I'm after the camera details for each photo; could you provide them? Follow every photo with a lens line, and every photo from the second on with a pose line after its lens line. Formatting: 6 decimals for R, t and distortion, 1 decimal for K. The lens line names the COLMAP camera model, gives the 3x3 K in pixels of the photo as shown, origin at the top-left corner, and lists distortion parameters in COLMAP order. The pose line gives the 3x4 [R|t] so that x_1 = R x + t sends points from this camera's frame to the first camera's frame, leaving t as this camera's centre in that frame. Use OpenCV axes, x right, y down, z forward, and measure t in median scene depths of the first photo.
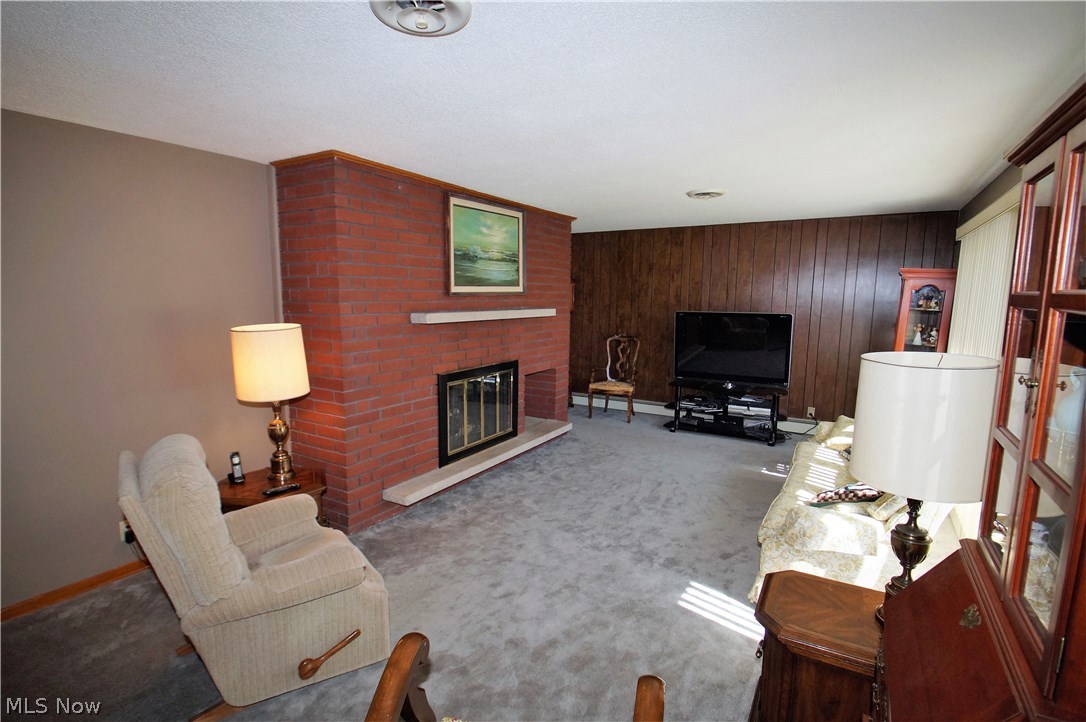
lens RADIAL K [[530.7, 0, 543.2], [0, 530.7, 365.5], [0, 0, 1]] dist [0.003102, 0.000224]
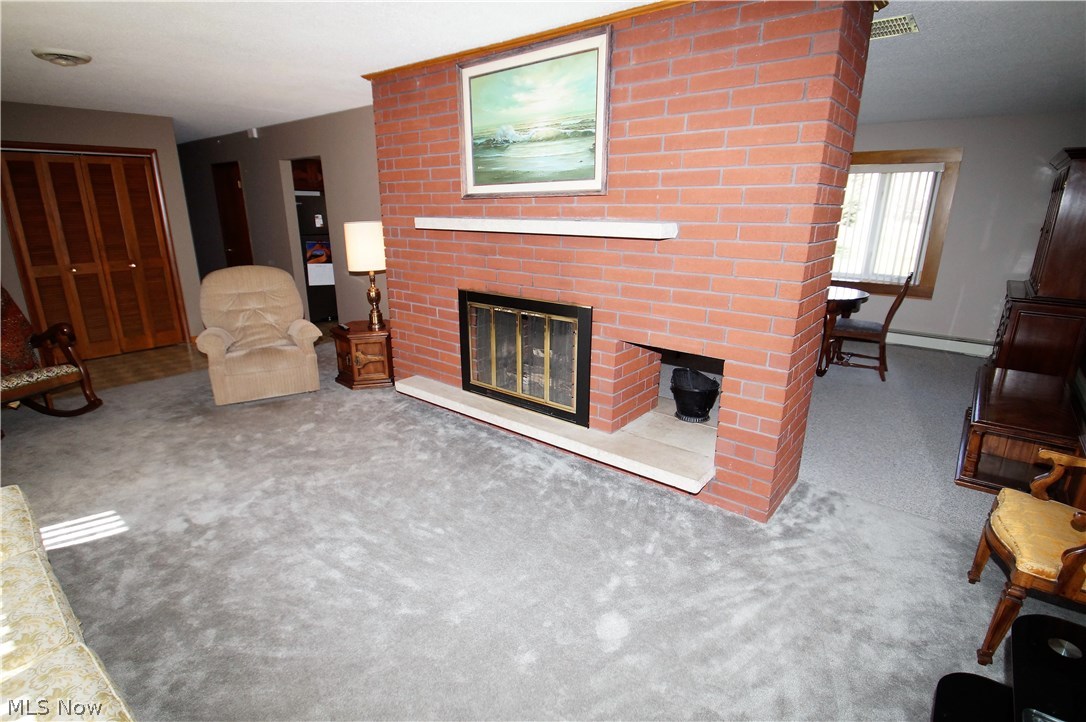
lens RADIAL K [[530.7, 0, 541.7], [0, 530.7, 359.7], [0, 0, 1]] dist [0.003102, 0.000224]
pose [[-0.151942, 0.269844, -0.950841, 0.622170], [-0.132831, 0.947708, 0.290181, -0.138354], [0.979423, 0.170391, -0.108153, 1.161942]]
